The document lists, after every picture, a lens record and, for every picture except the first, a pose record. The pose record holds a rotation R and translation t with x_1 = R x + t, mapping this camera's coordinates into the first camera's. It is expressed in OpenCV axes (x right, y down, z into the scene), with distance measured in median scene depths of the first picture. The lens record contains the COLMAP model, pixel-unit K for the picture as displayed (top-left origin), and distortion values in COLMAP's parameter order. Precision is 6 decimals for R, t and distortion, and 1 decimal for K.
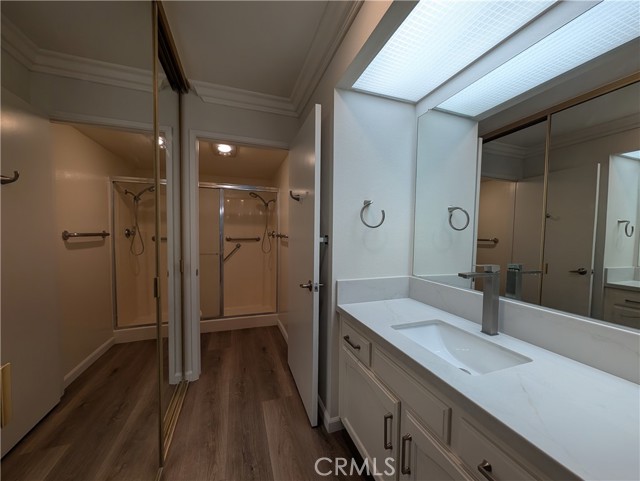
lens RADIAL K [[243.7, 0, 323.6], [0, 243.7, 242.8], [0, 0, 1]] dist [-0.000576, 0.000146]
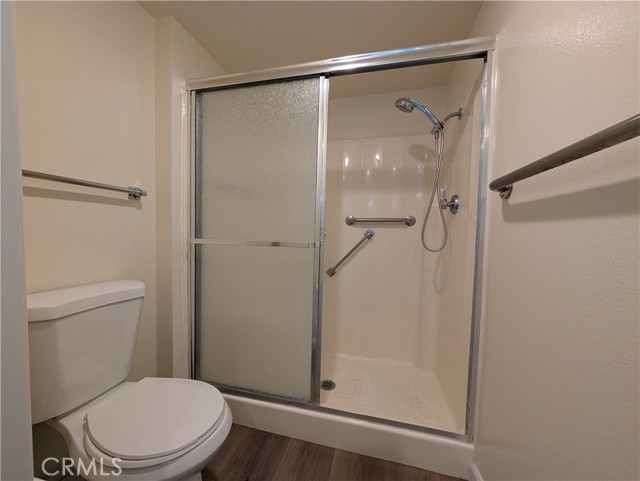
lens RADIAL K [[243.7, 0, 321.1], [0, 243.7, 241.1], [0, 0, 1]] dist [-0.000576, 0.000146]
pose [[0.832312, 0.028942, -0.553551, -0.173024], [-0.030975, 0.999504, 0.005685, 0.028184], [0.553441, 0.012414, 0.832796, 0.587314]]
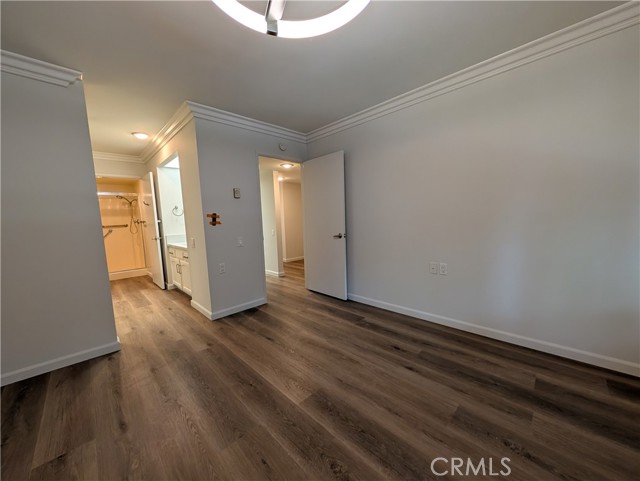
lens RADIAL K [[243.7, 0, 323.4], [0, 243.7, 241.8], [0, 0, 1]] dist [-0.000576, 0.000146]
pose [[0.904714, -0.090974, 0.416192, 0.216781], [0.066442, 0.995110, 0.073087, 0.061512], [-0.420806, -0.038470, 0.906335, -0.968406]]
